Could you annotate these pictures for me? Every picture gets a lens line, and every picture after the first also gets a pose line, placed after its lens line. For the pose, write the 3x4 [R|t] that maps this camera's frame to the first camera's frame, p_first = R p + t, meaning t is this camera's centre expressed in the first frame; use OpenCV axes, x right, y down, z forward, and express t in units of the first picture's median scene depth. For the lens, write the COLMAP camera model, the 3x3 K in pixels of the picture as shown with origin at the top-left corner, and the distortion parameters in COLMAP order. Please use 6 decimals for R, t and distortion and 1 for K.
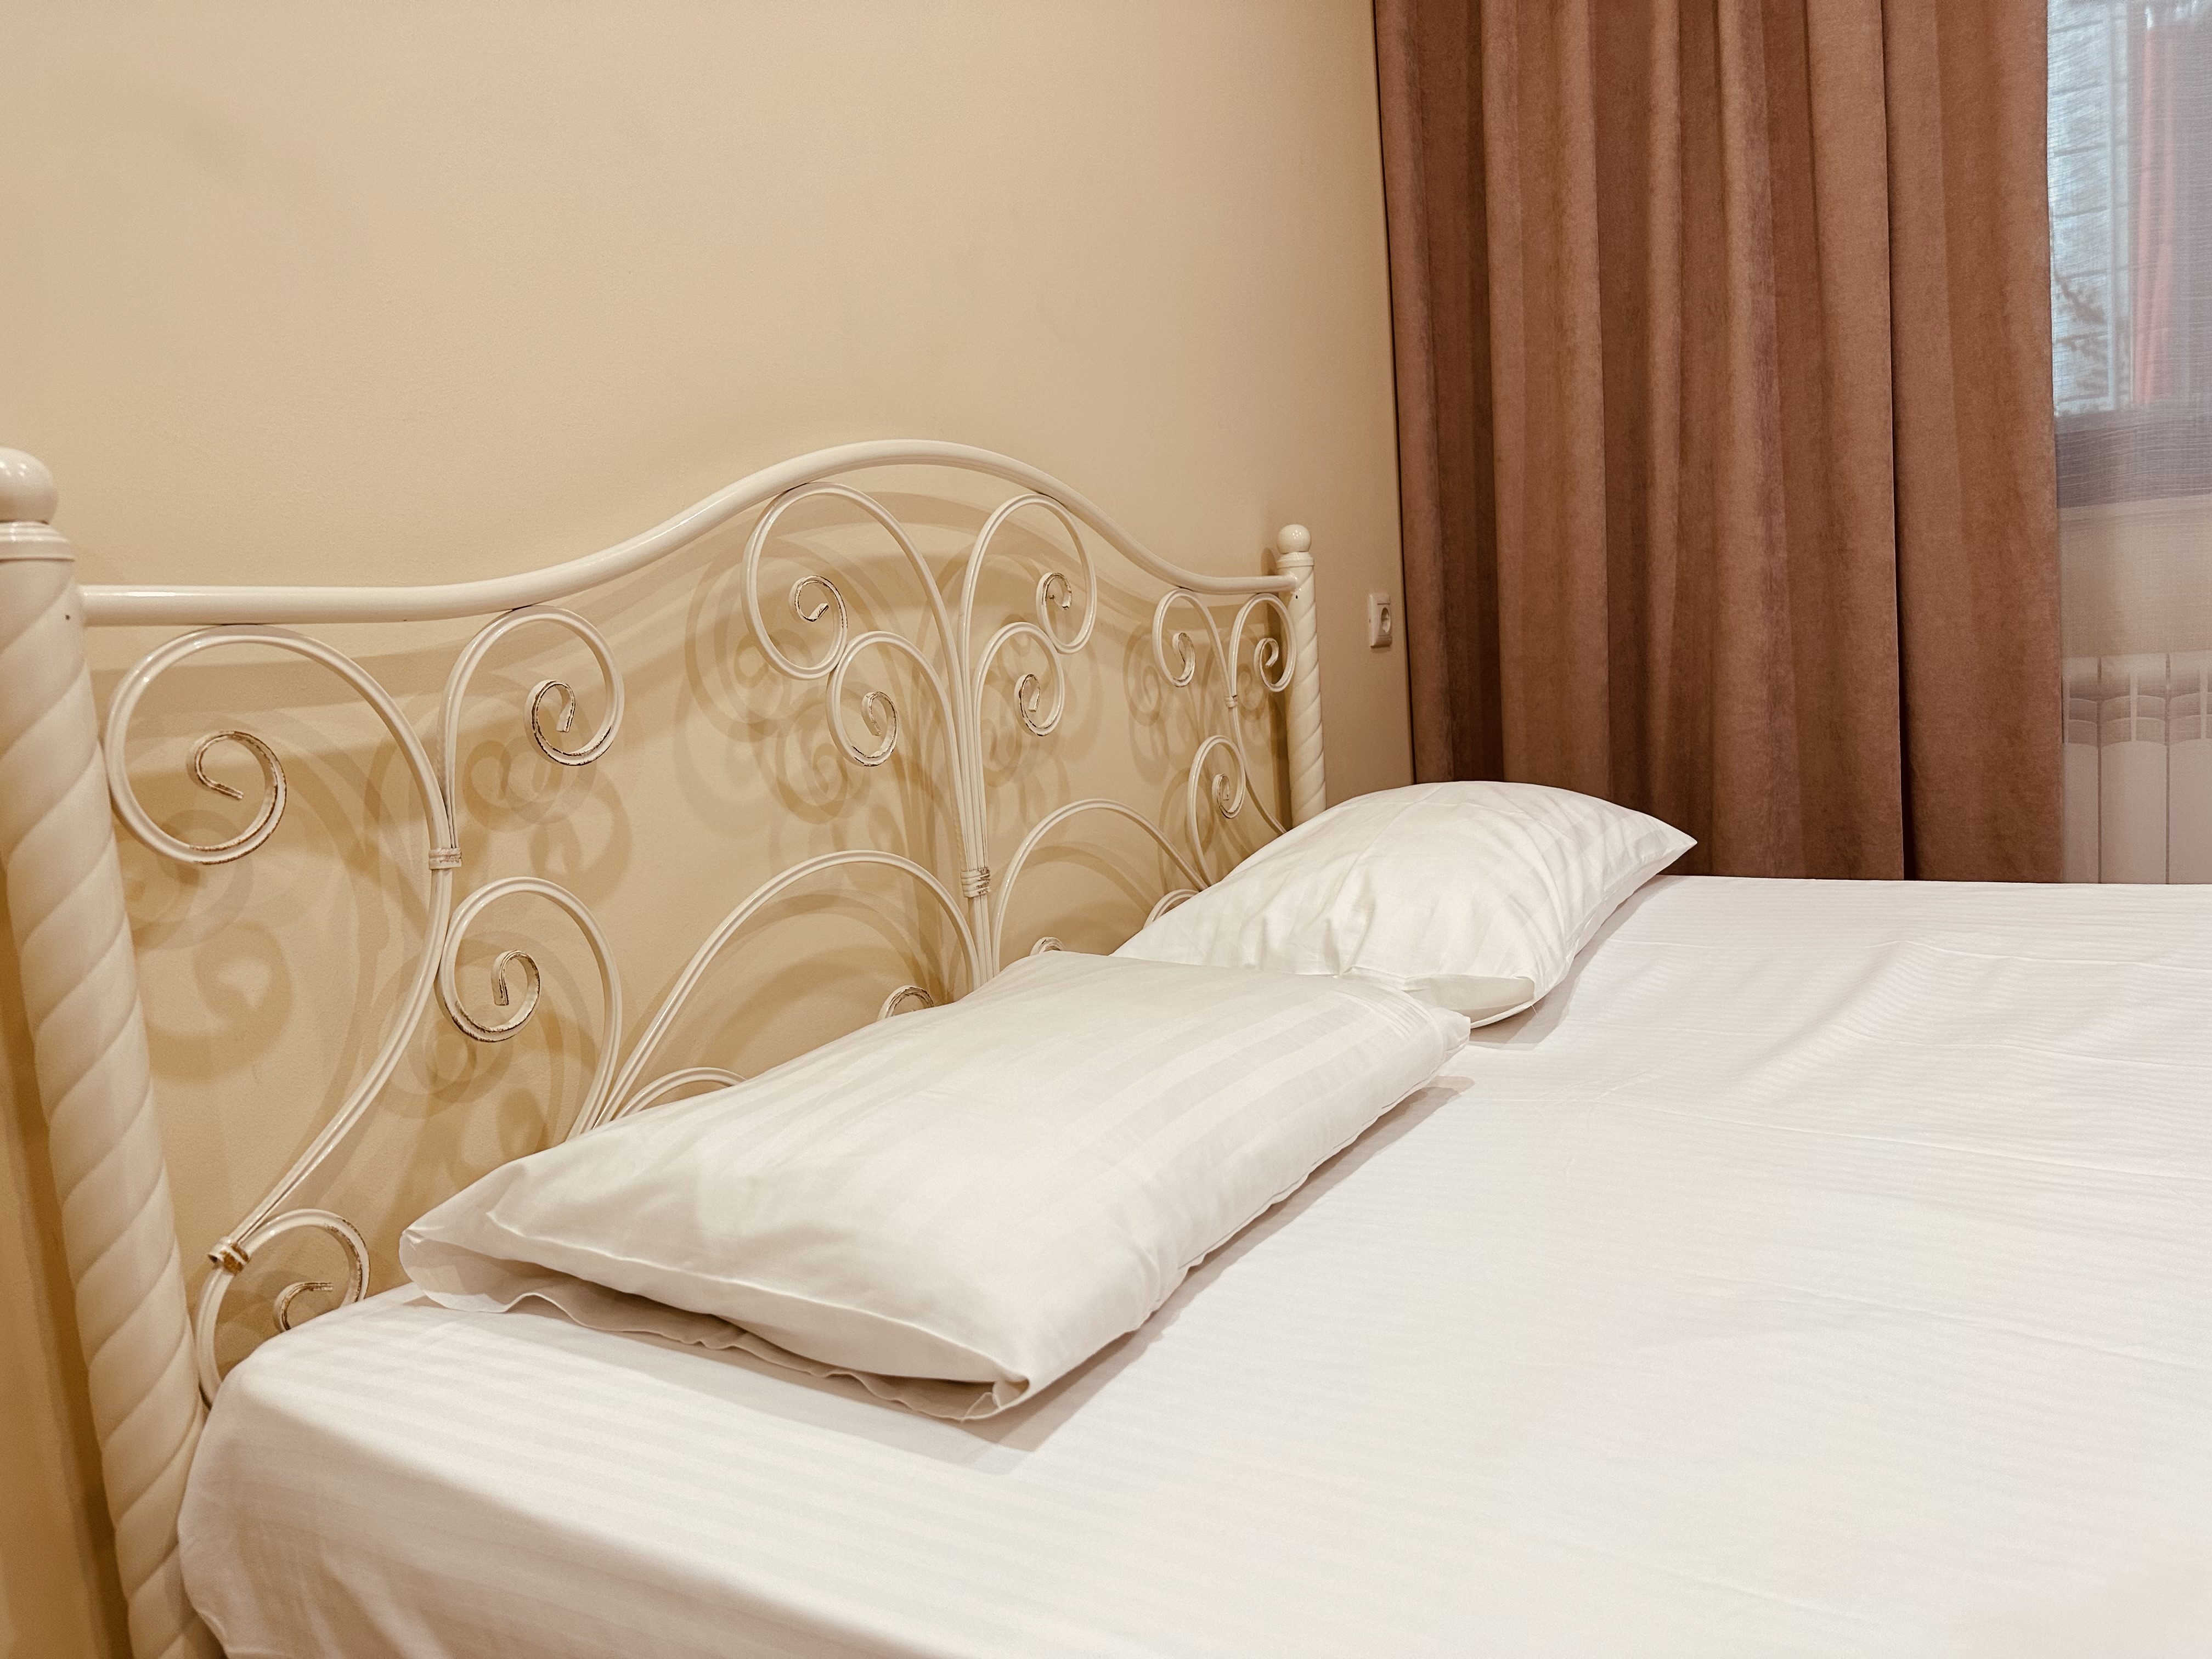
lens RADIAL K [[1575.1, 0, 1116.9], [0, 1575.1, 835.4], [0, 0, 1]] dist [0.052695, -0.065971]
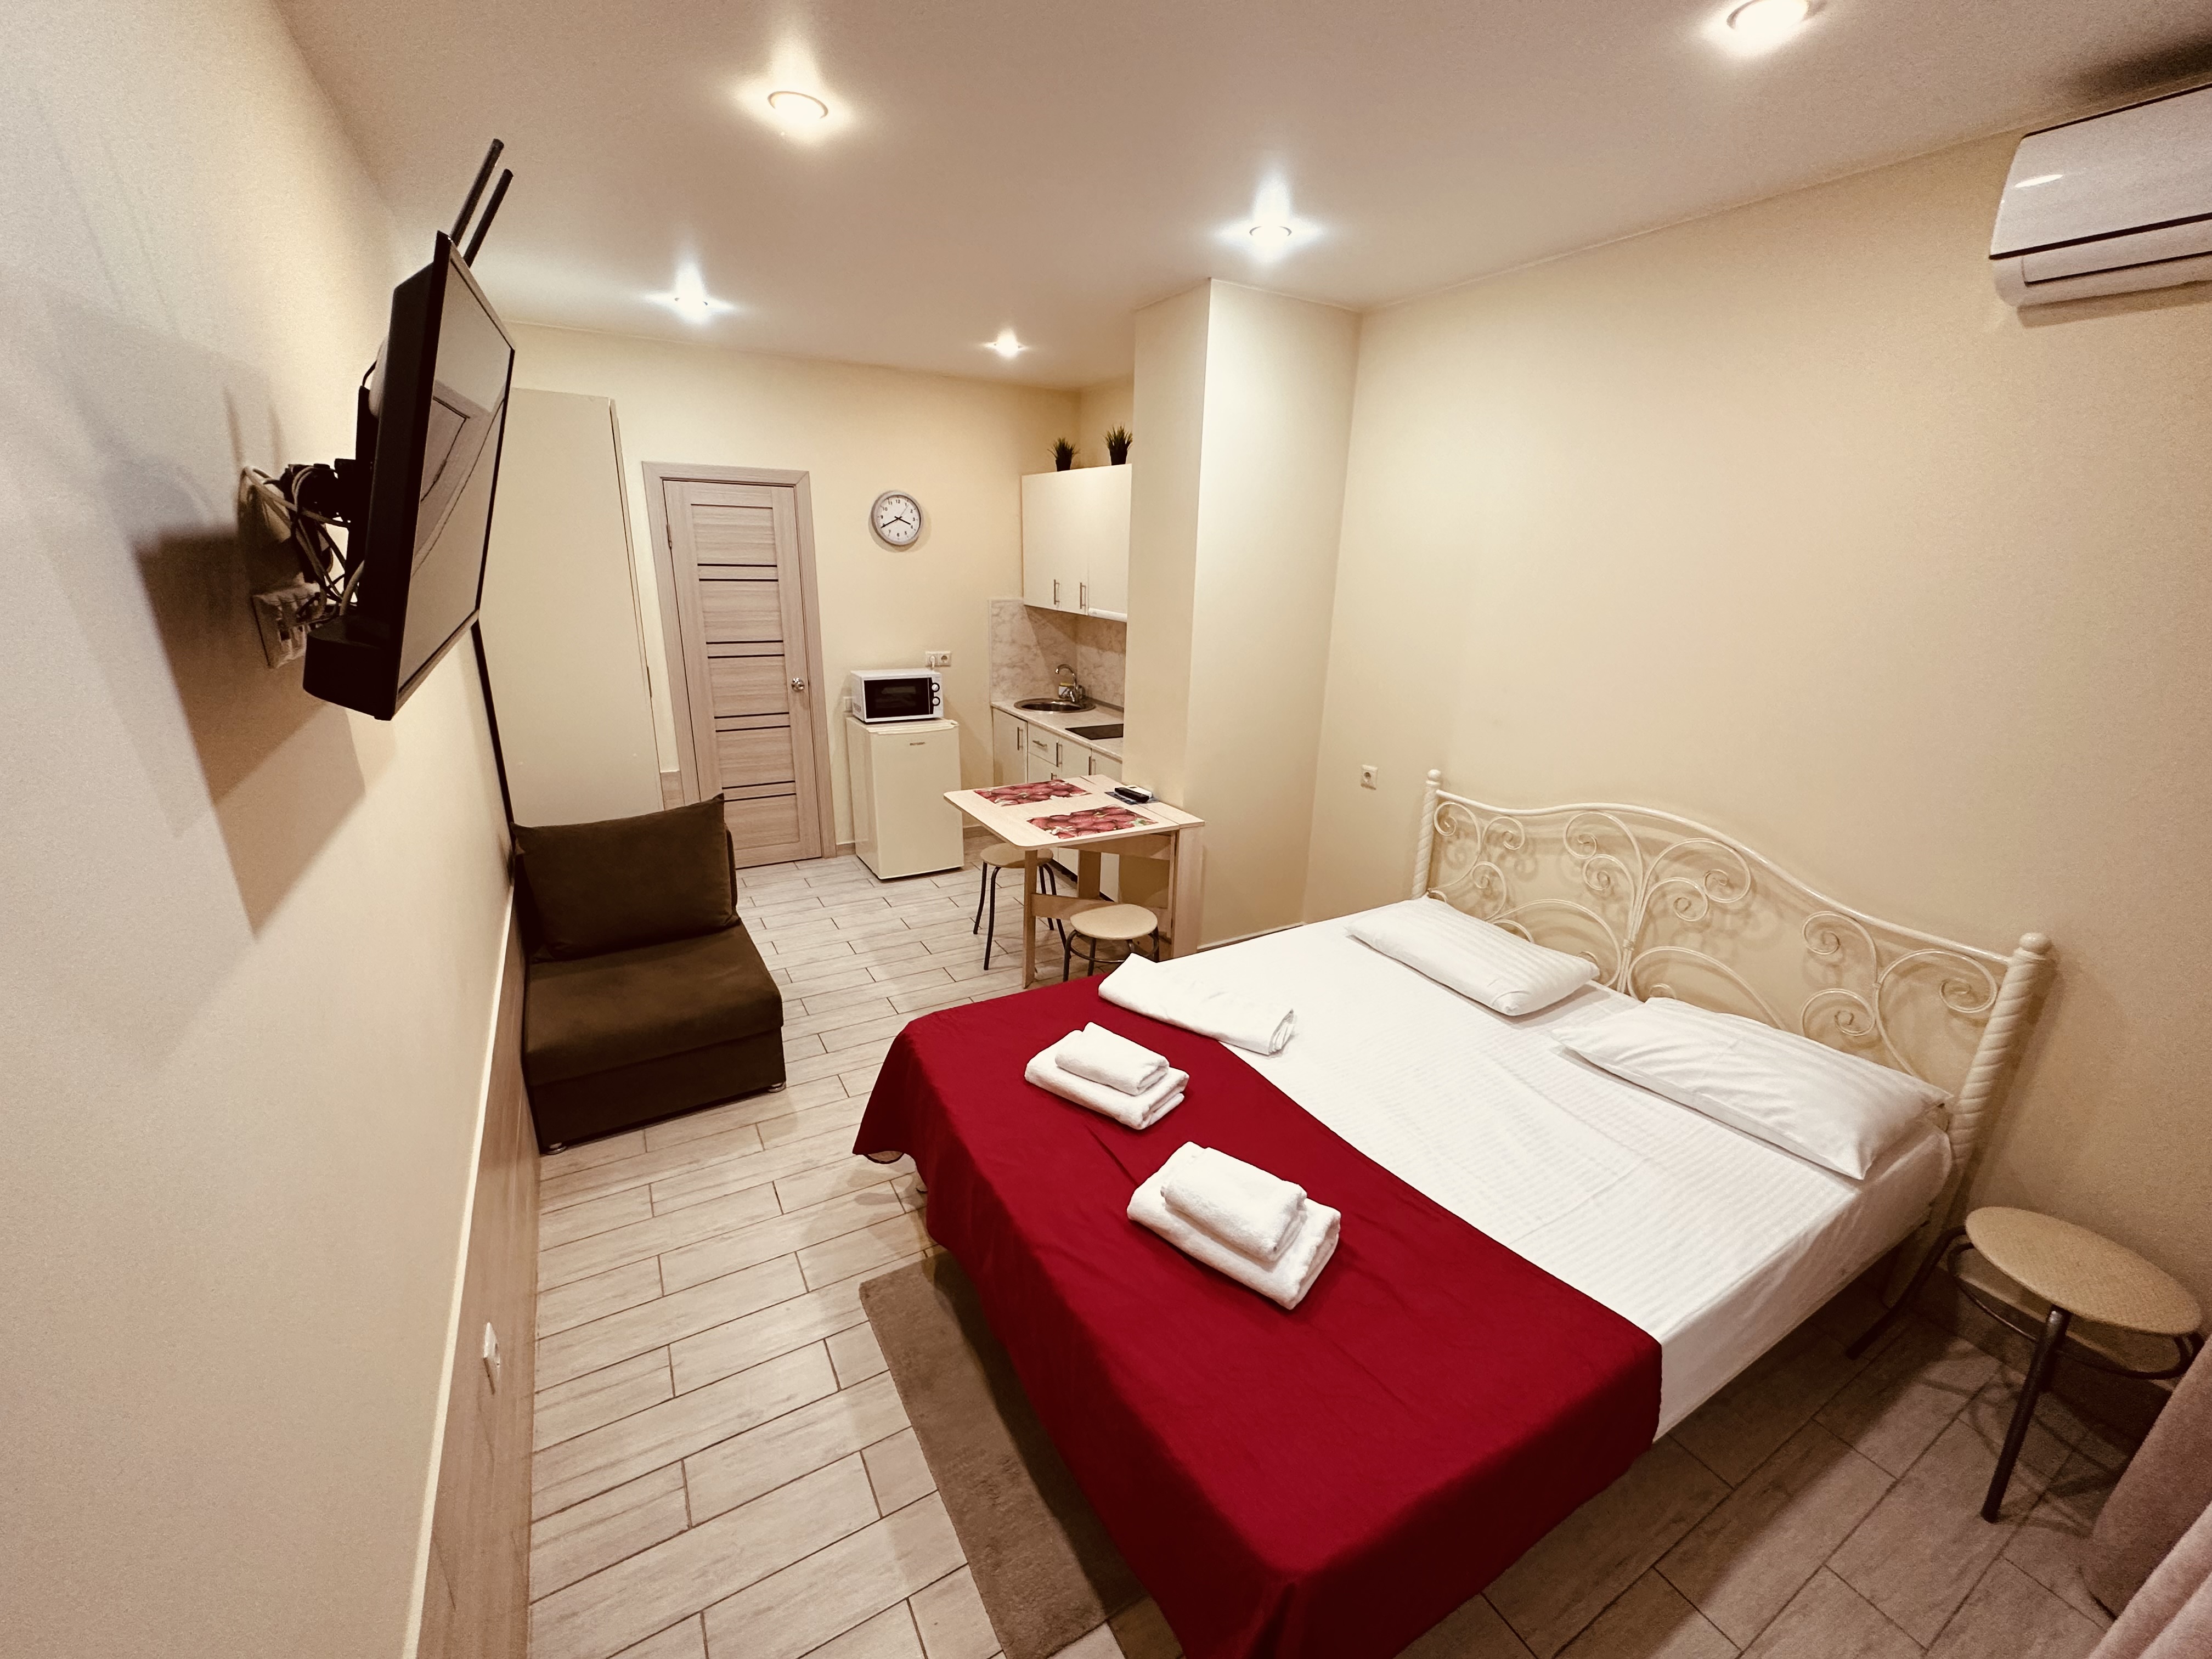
lens RADIAL K [[882.9, 0, 1106.0], [0, 882.9, 832.9], [0, 0, 1]] dist [-0.003012, 0.000448]
pose [[-0.501850, 0.325062, -0.801549, 1.754527], [-0.090769, 0.901786, 0.422543, -0.810722], [0.860179, 0.284809, -0.423056, 0.789197]]
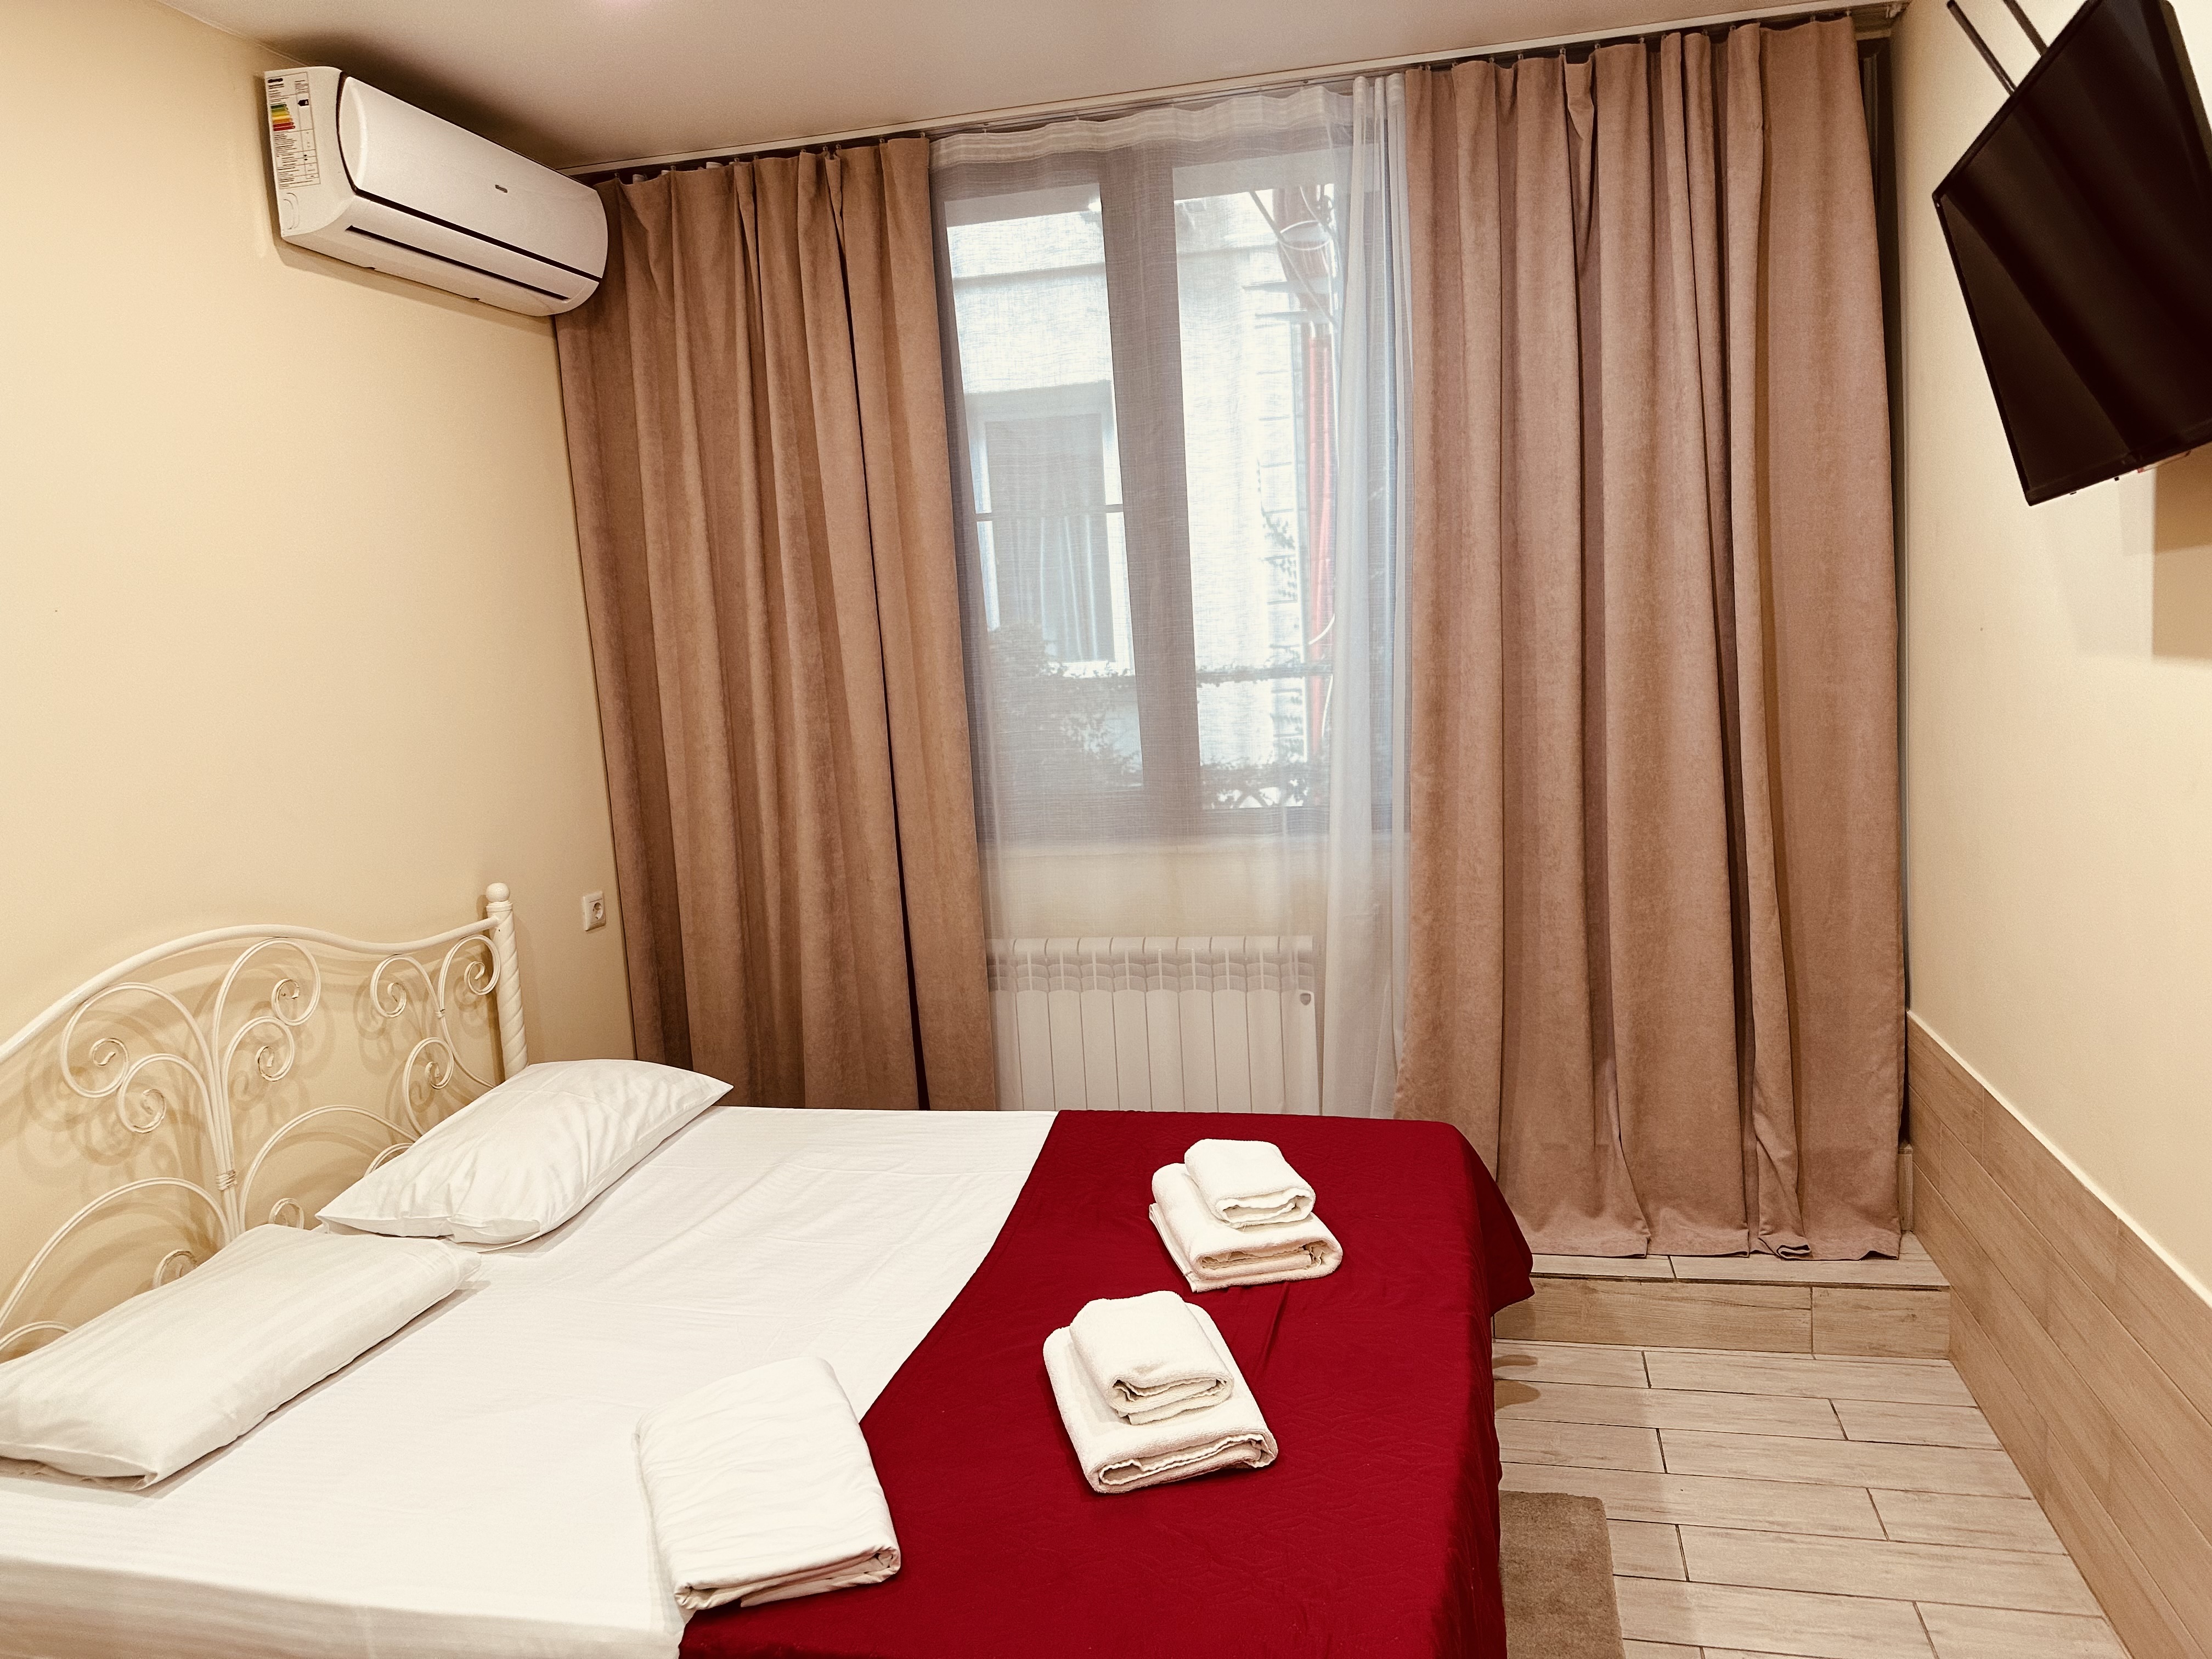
lens RADIAL K [[1575.1, 0, 1117.7], [0, 1575.1, 821.4], [0, 0, 1]] dist [0.052695, -0.065971]
pose [[0.954306, -0.016657, 0.298366, 0.328506], [0.022563, 0.999612, -0.016359, -0.311700], [-0.297978, 0.022344, 0.954311, -0.956068]]
